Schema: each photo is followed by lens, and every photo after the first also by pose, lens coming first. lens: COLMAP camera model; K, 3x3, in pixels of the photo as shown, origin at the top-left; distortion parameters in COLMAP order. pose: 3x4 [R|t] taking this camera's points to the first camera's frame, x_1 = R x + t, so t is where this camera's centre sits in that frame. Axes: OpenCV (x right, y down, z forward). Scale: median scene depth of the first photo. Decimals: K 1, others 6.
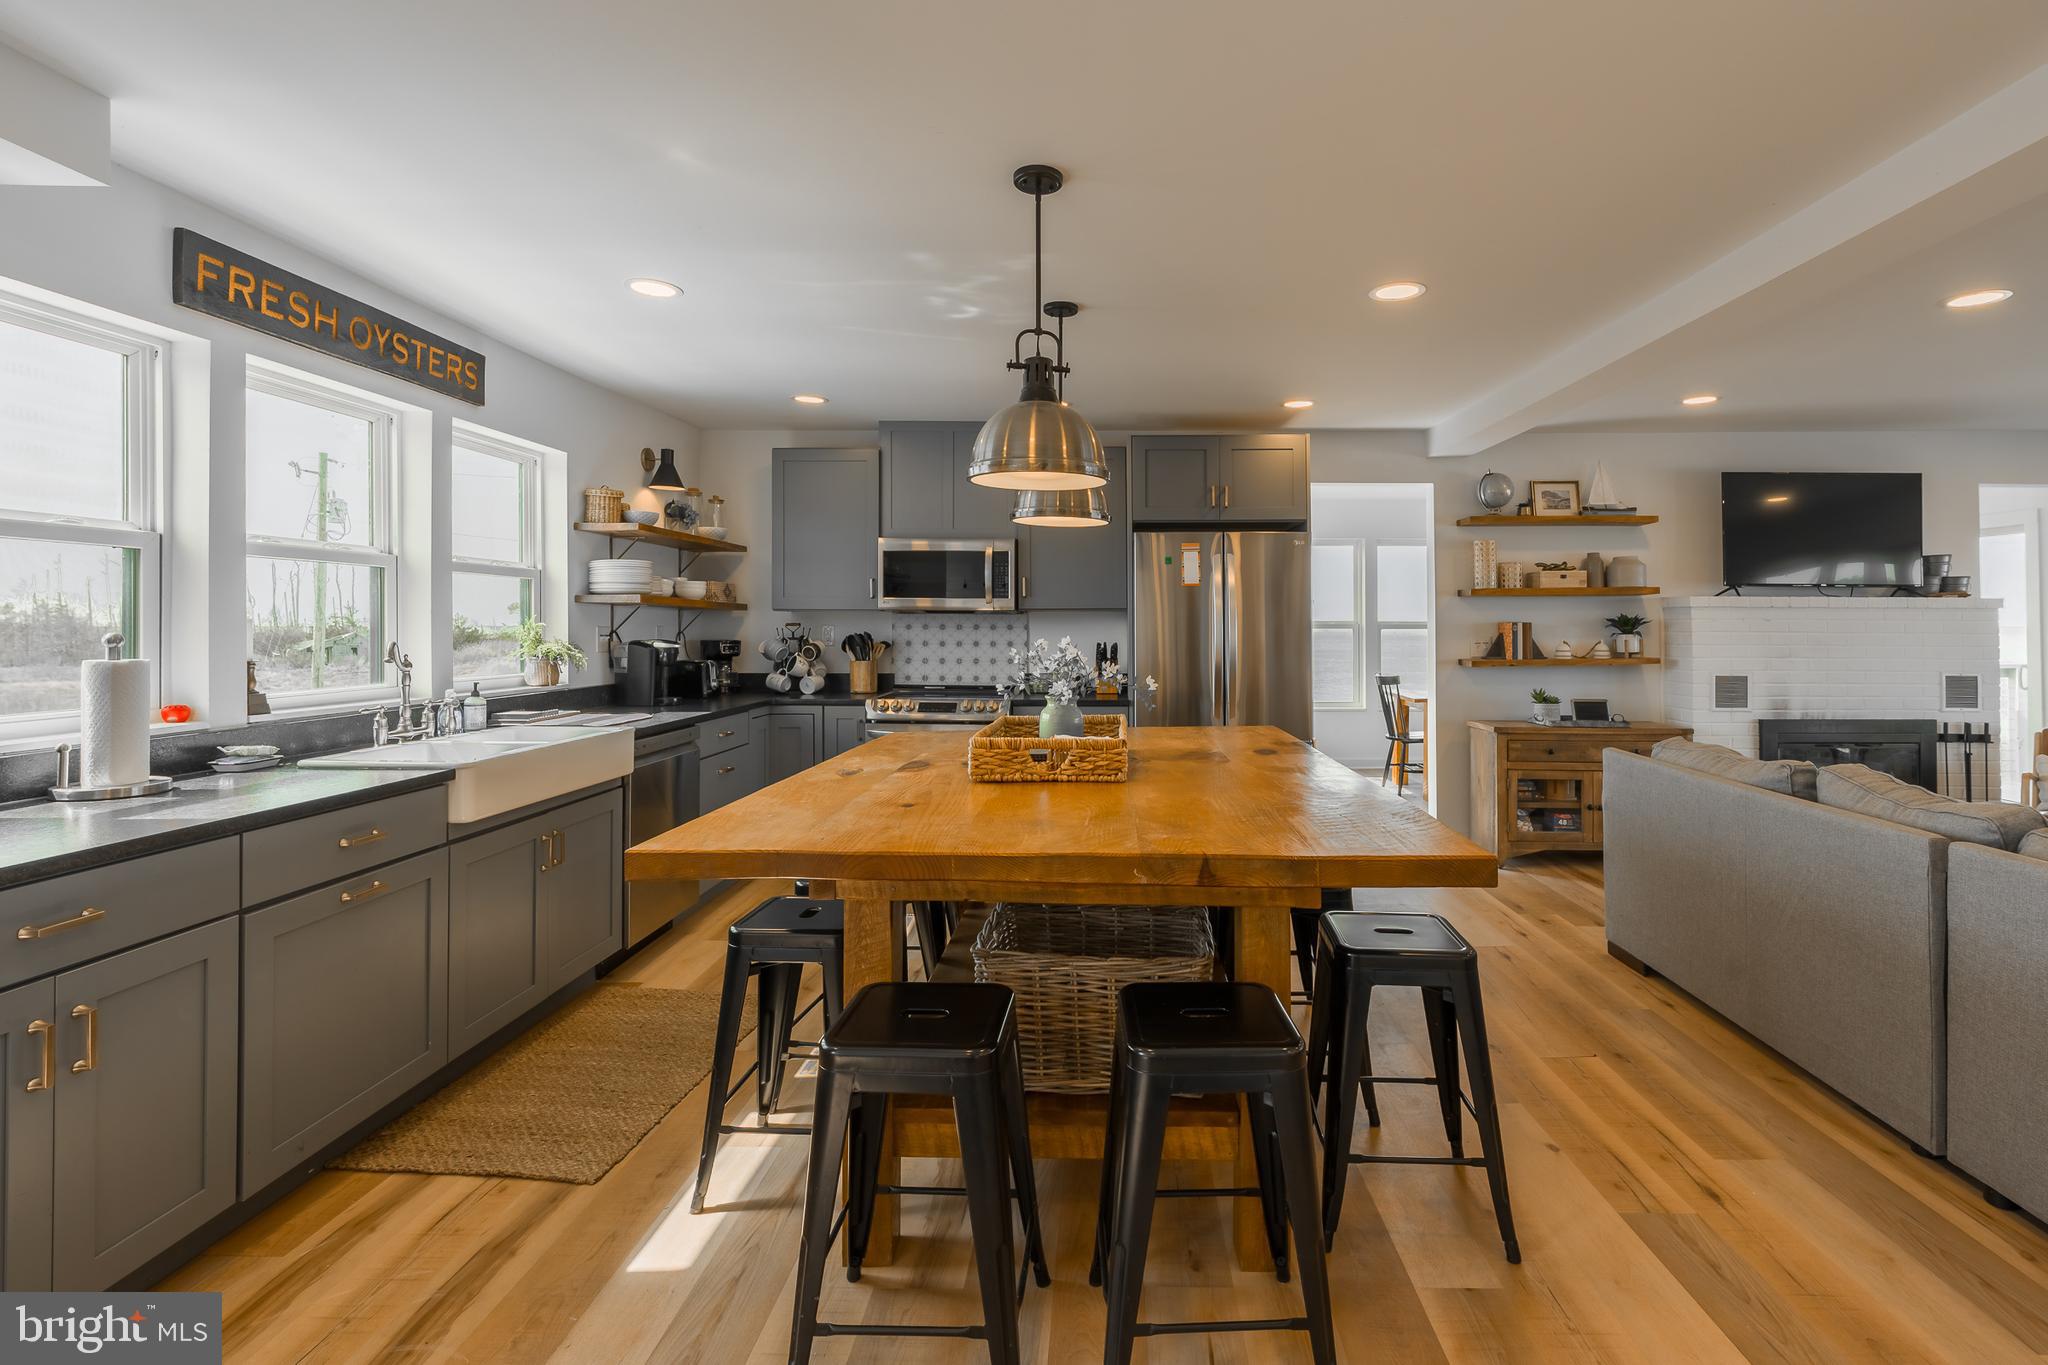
lens RADIAL K [[969.4, 0, 1102.2], [0, 969.4, 614.6], [0, 0, 1]] dist [0.000837, 0.000047]
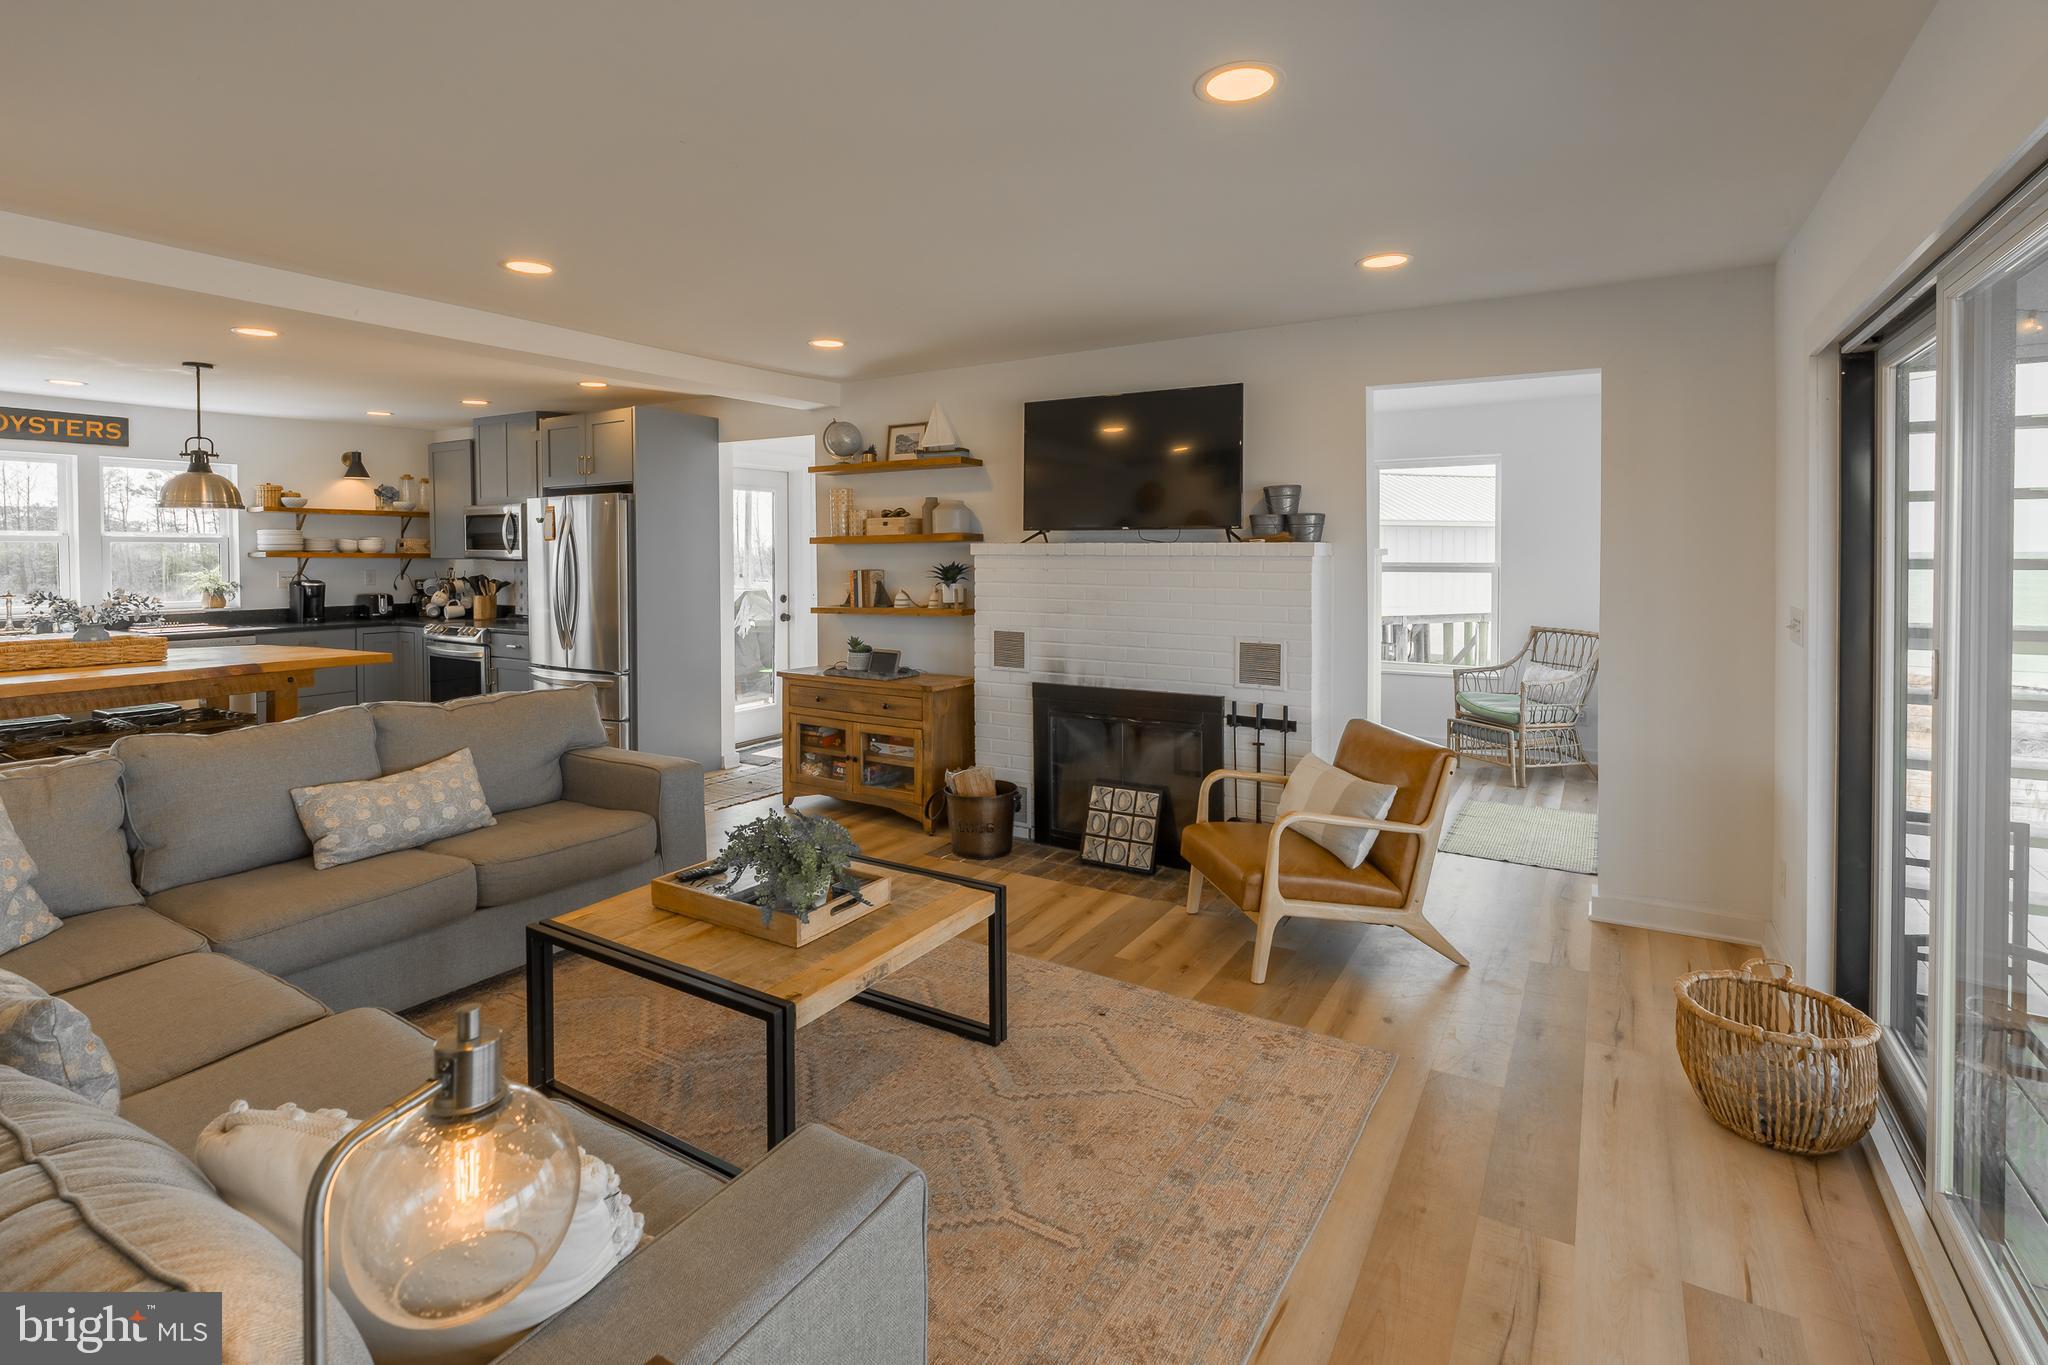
lens RADIAL K [[961.5, 0, 940.2], [0, 961.5, 569.6], [0, 0, 1]] dist [0.004013, 0.000468]
pose [[0.849709, 0.004791, -0.527230, 1.484853], [0.007740, 0.999738, 0.021559, -0.019788], [0.527195, -0.022400, 0.849449, 0.289642]]
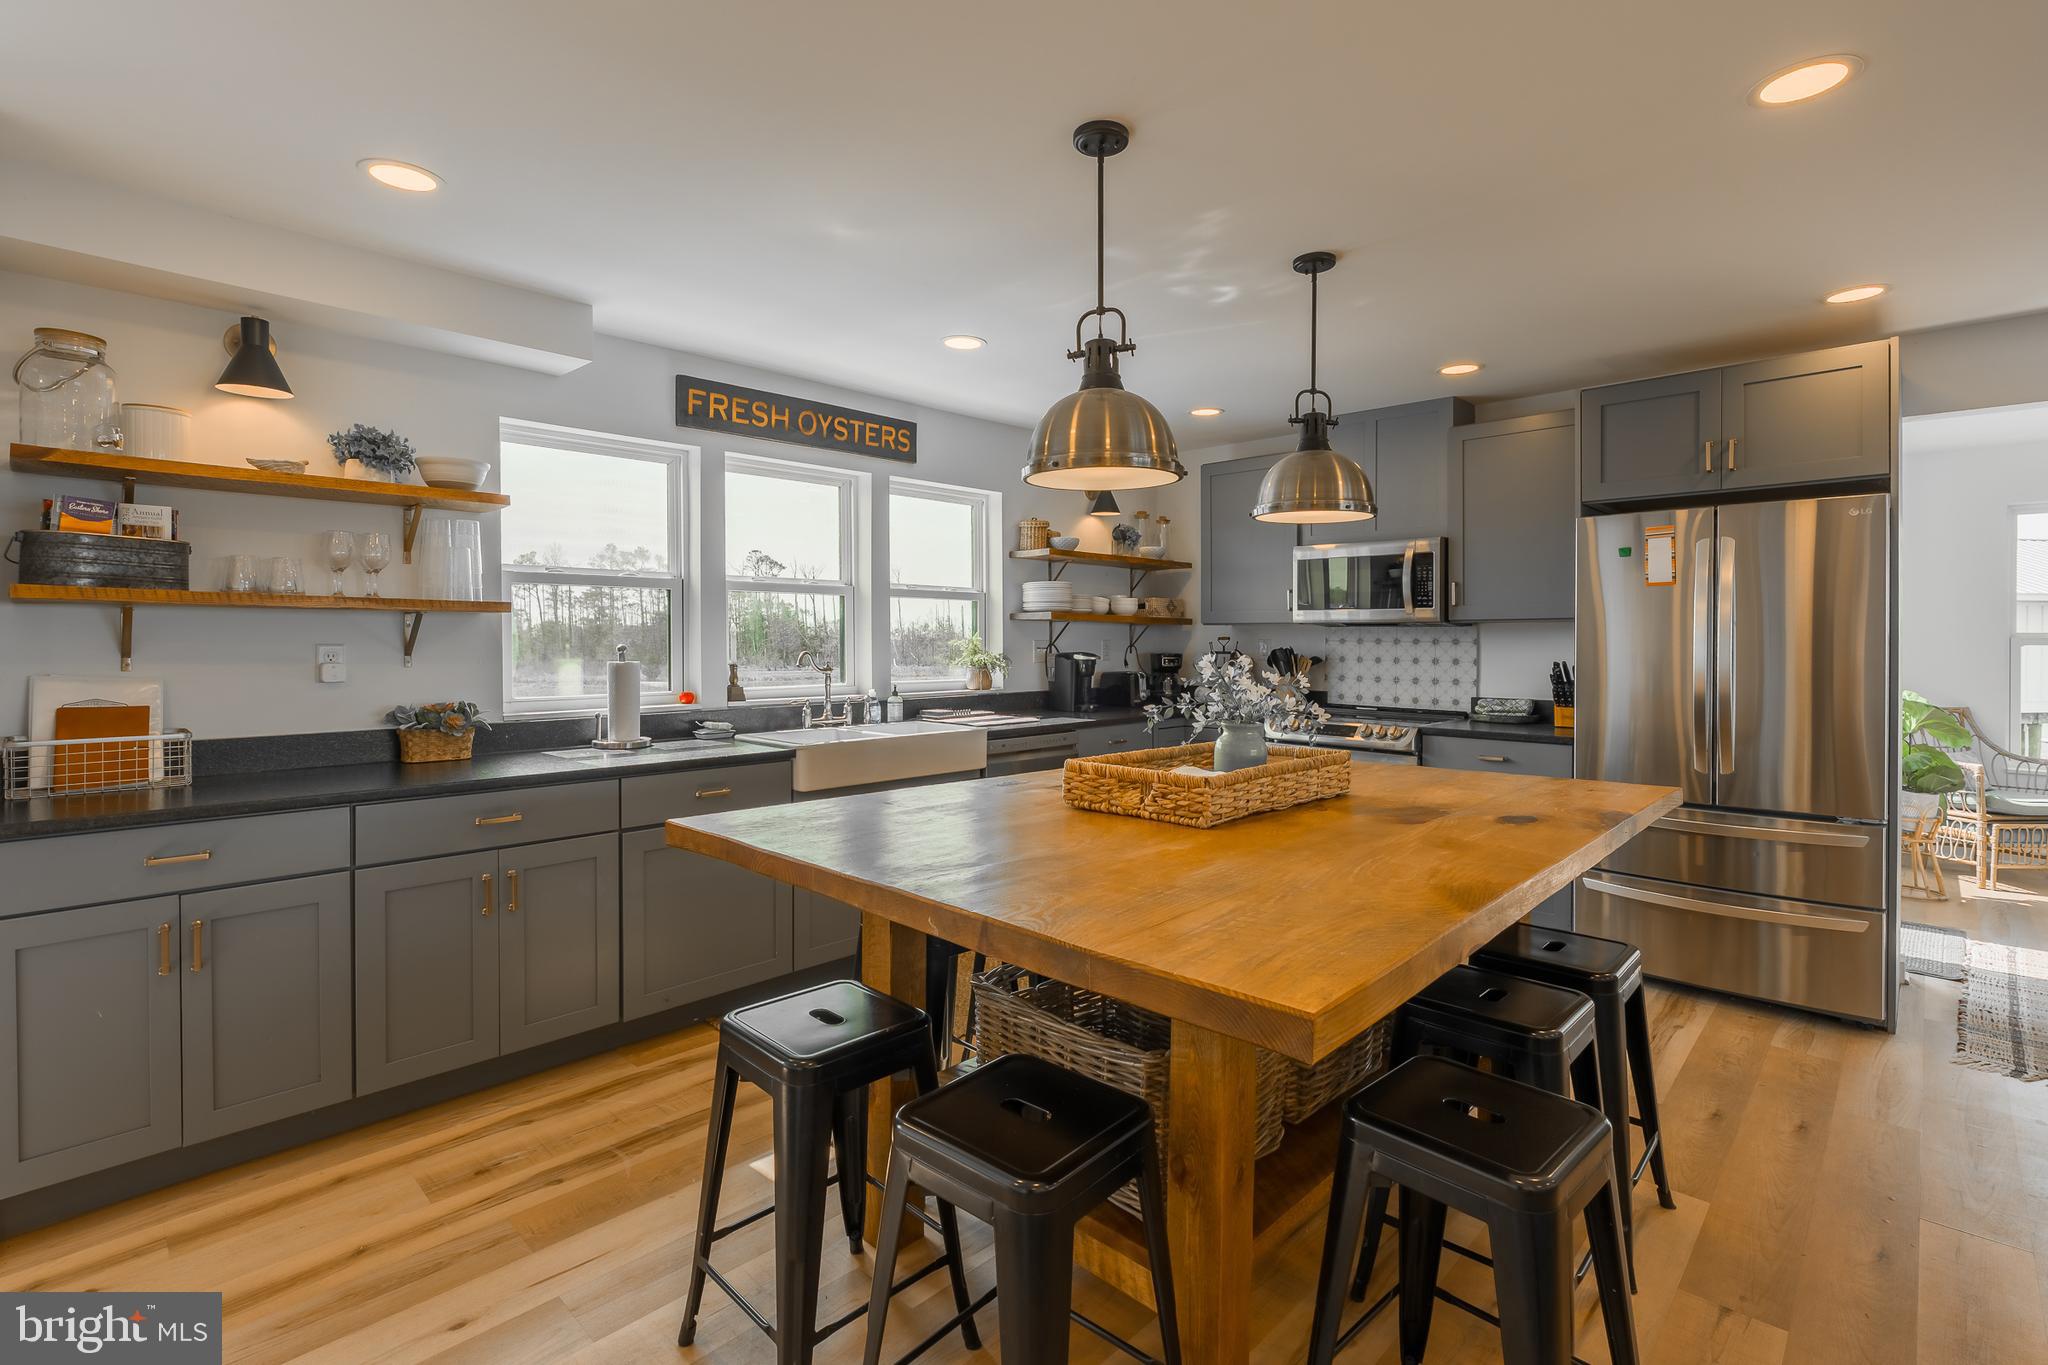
lens RADIAL K [[964.0, 0, 1002.5], [0, 964.0, 641.5], [0, 0, 1]] dist [-0.011952, 0.000525]
pose [[0.718232, 0.002556, -0.695799, 0.306335], [0.007033, 0.999915, 0.010933, 0.001224], [0.695769, -0.012746, 0.718153, 0.186637]]
